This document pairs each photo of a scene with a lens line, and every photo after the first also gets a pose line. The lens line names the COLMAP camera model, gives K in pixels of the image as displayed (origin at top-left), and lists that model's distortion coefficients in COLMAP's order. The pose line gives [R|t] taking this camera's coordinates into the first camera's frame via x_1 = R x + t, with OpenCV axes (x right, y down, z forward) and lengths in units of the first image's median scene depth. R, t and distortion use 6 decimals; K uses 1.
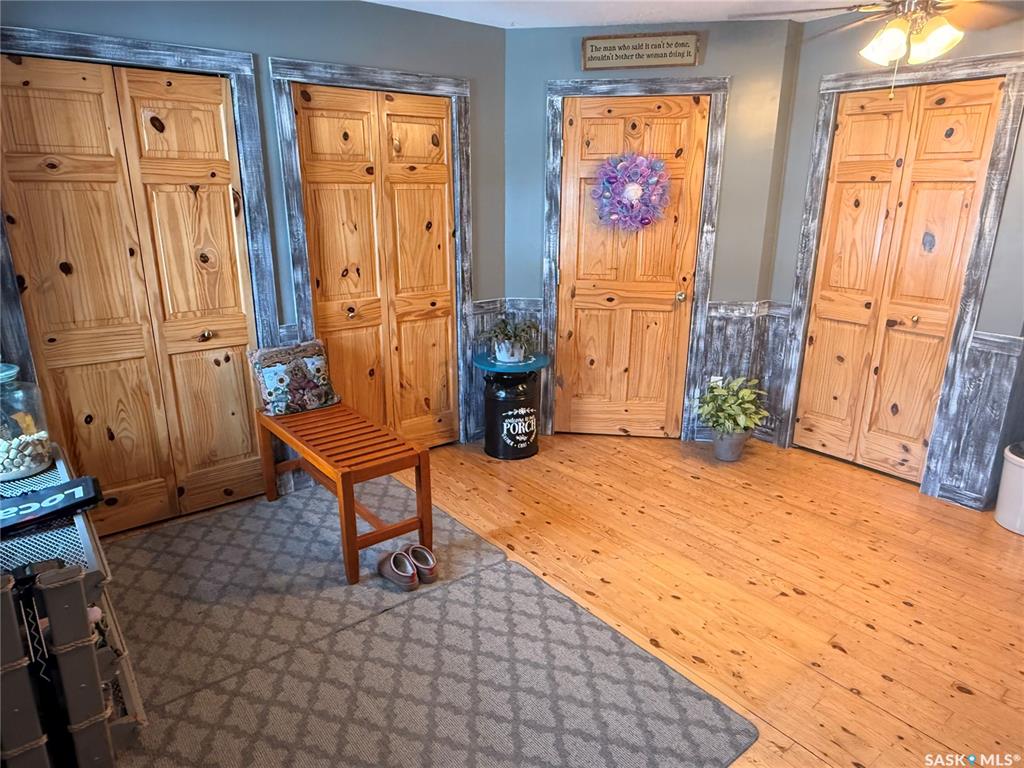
lens RADIAL K [[659.0, 0, 509.4], [0, 659.0, 384.2], [0, 0, 1]] dist [-0.000119, 0.002322]
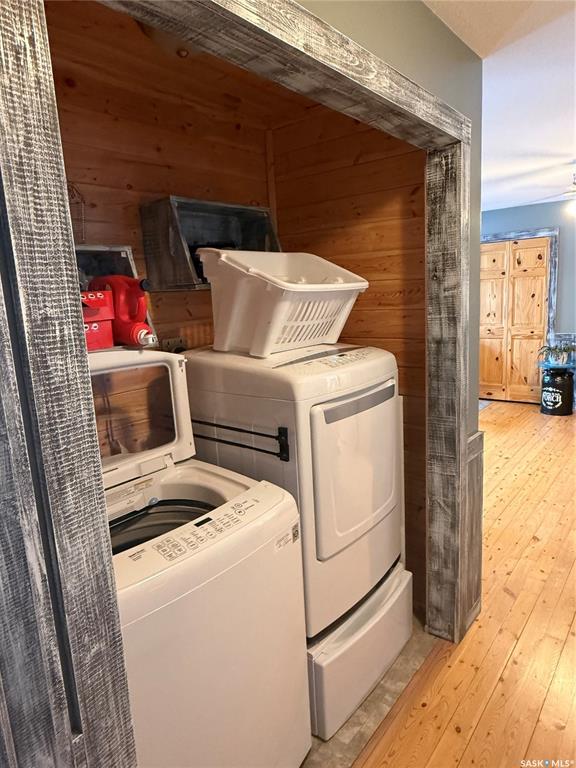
lens RADIAL K [[494.2, 0, 289.6], [0, 494.2, 381.8], [0, 0, 1]] dist [-0.000119, 0.002322]
pose [[0.221845, 0.157774, -0.962233, 1.349869], [-0.227446, 0.967974, 0.106277, 0.043402], [0.948184, 0.195280, 0.250625, -0.110690]]
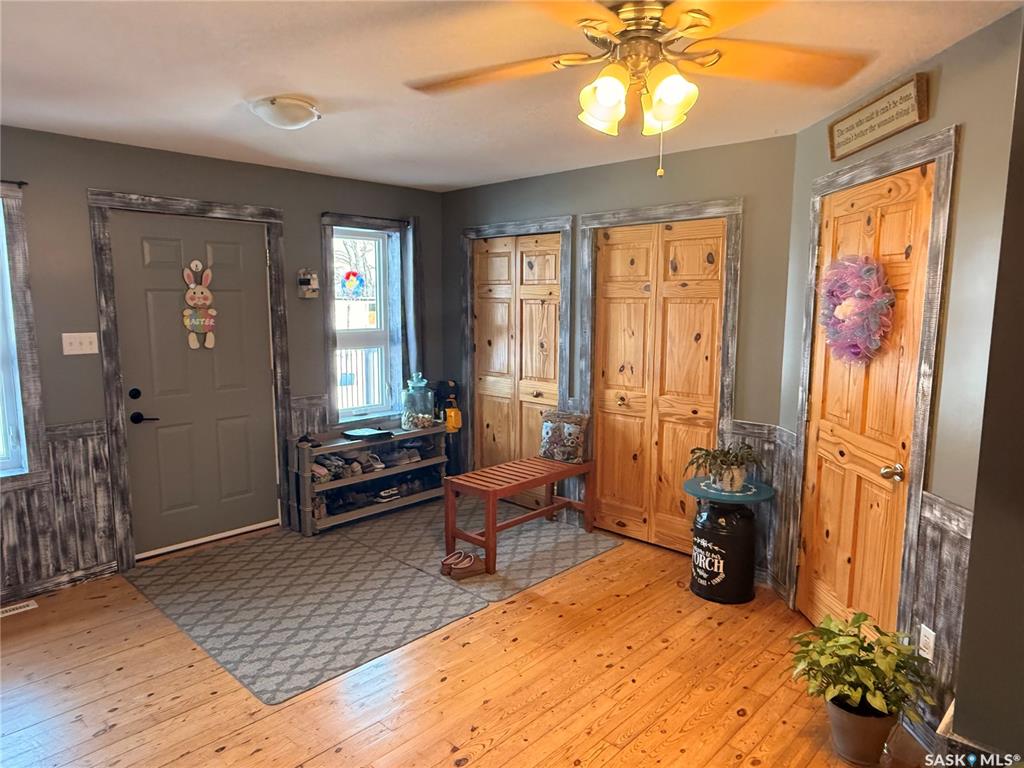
lens RADIAL K [[659.0, 0, 508.1], [0, 659.0, 387.0], [0, 0, 1]] dist [-0.000119, 0.002322]
pose [[0.138076, 0.129773, -0.981883, 0.902605], [-0.286003, 0.954369, 0.085918, -0.175267], [0.948228, 0.268958, 0.168891, 0.579825]]
